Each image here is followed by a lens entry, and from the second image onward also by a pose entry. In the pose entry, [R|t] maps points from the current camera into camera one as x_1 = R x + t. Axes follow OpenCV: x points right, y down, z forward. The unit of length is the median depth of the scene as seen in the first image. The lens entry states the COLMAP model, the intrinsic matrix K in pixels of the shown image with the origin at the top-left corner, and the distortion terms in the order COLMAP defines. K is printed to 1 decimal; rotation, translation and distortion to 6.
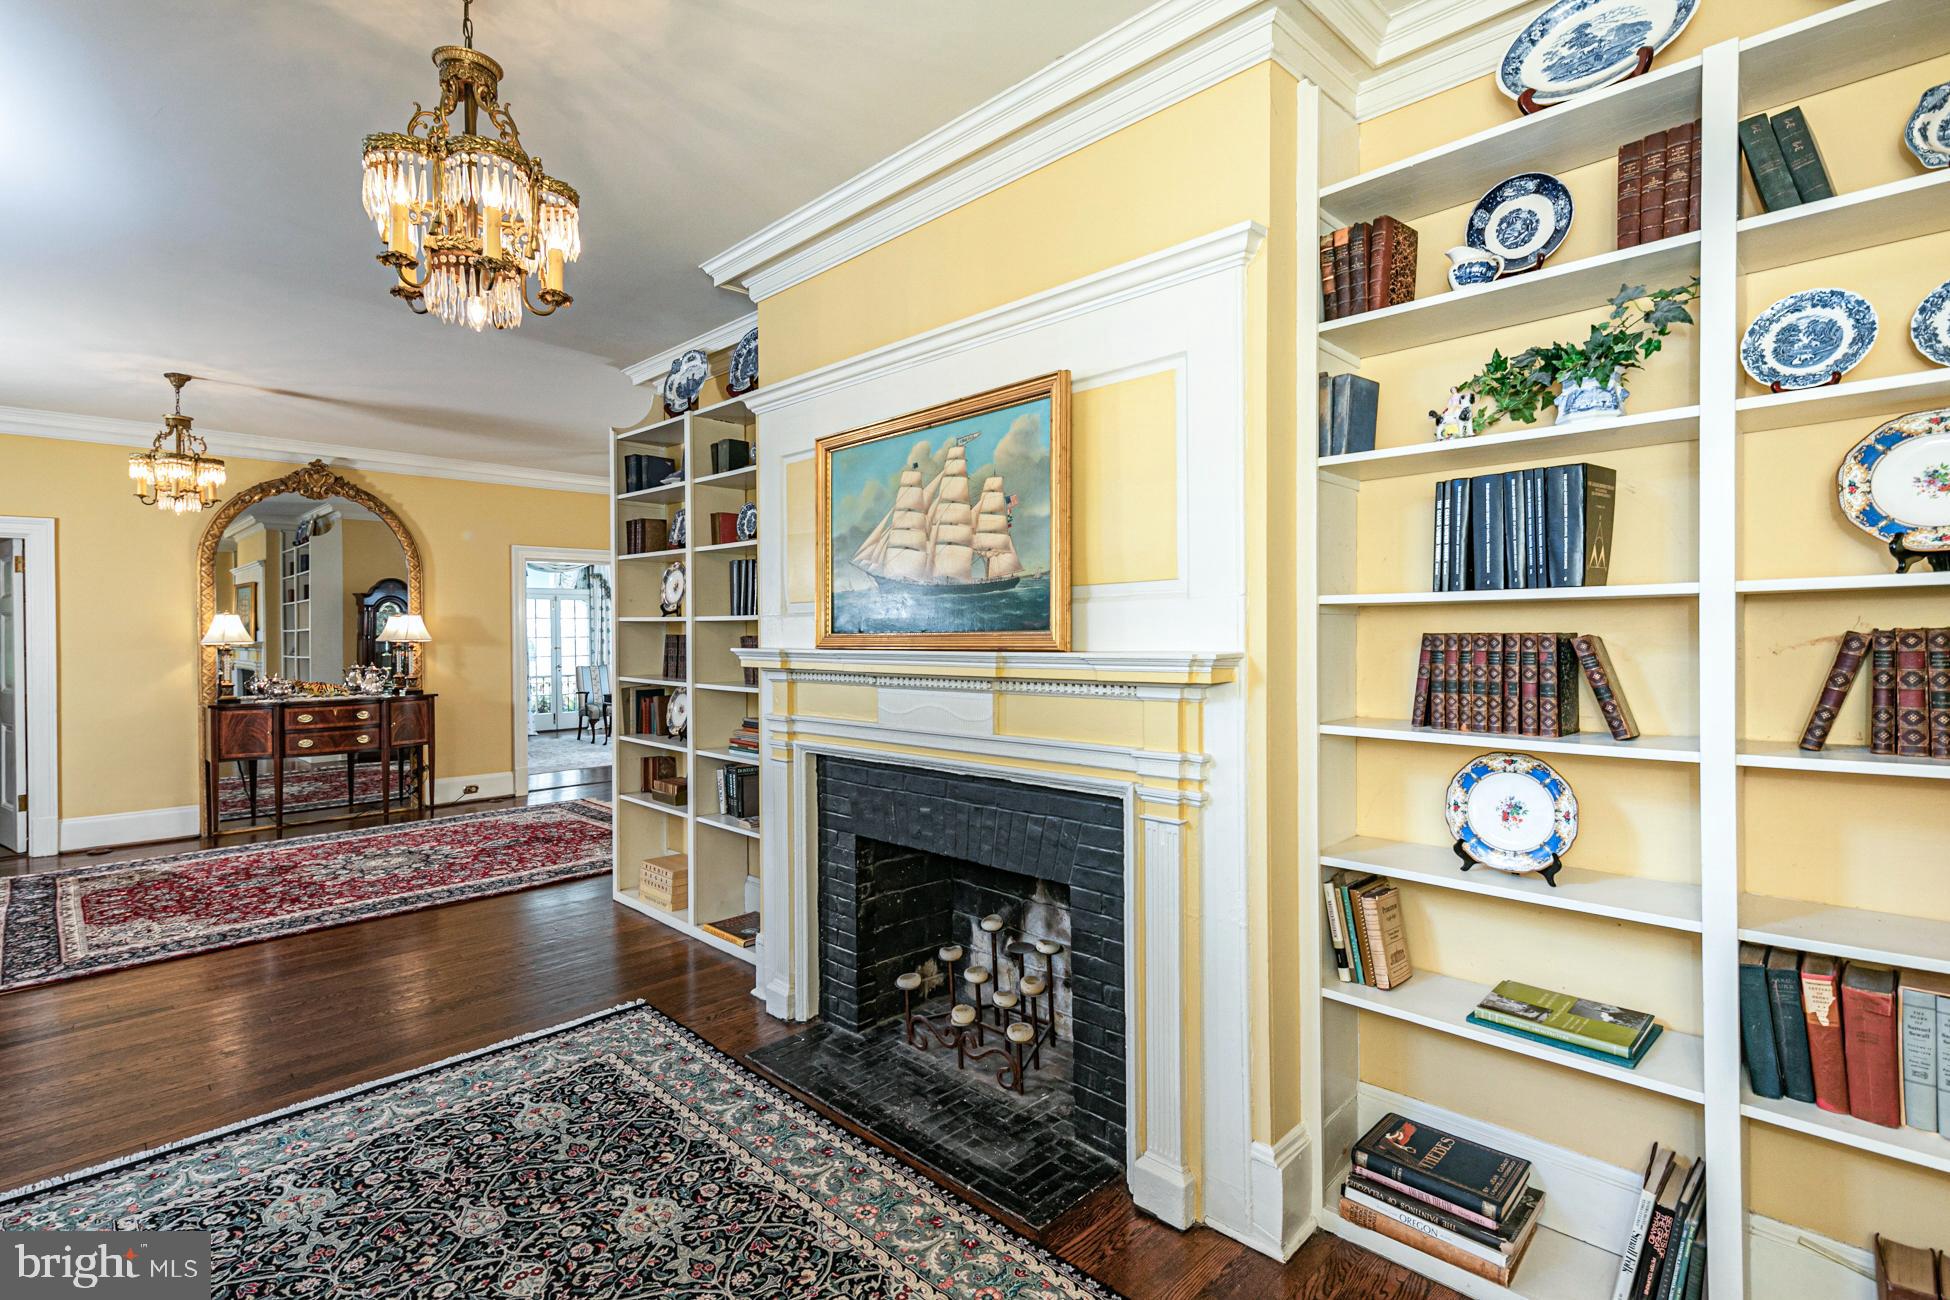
lens RADIAL K [[934.8, 0, 962.9], [0, 934.8, 629.1], [0, 0, 1]] dist [0.029874, -0.006939]
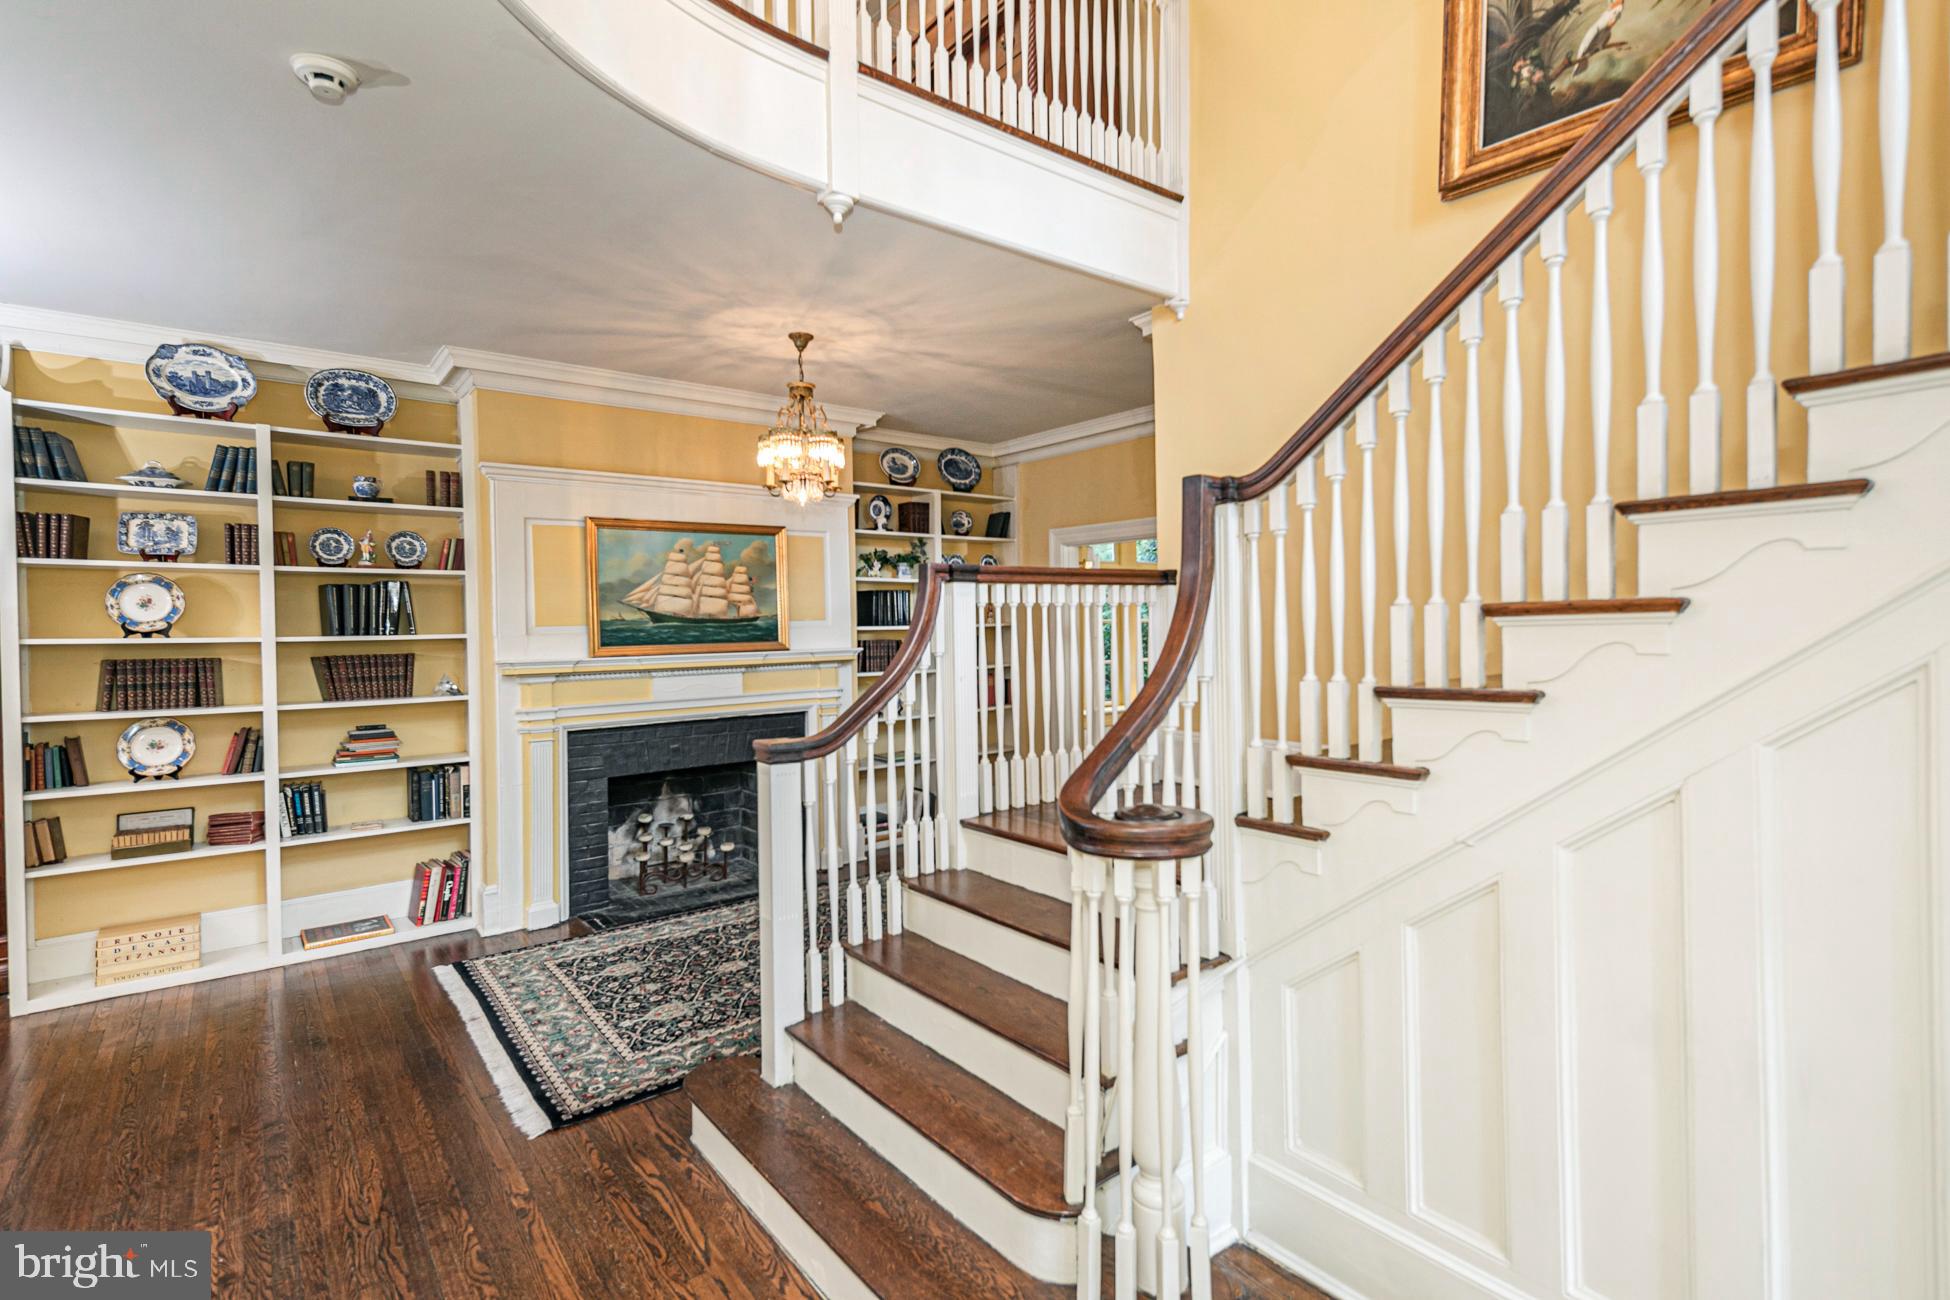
lens RADIAL K [[934.8, 0, 962.1], [0, 934.8, 634.6], [0, 0, 1]] dist [0.029874, -0.006939]
pose [[0.124378, -0.005752, 0.992218, -1.862286], [0.013898, 0.999895, 0.004055, -0.016277], [-0.992138, 0.013285, 0.124445, 0.269708]]
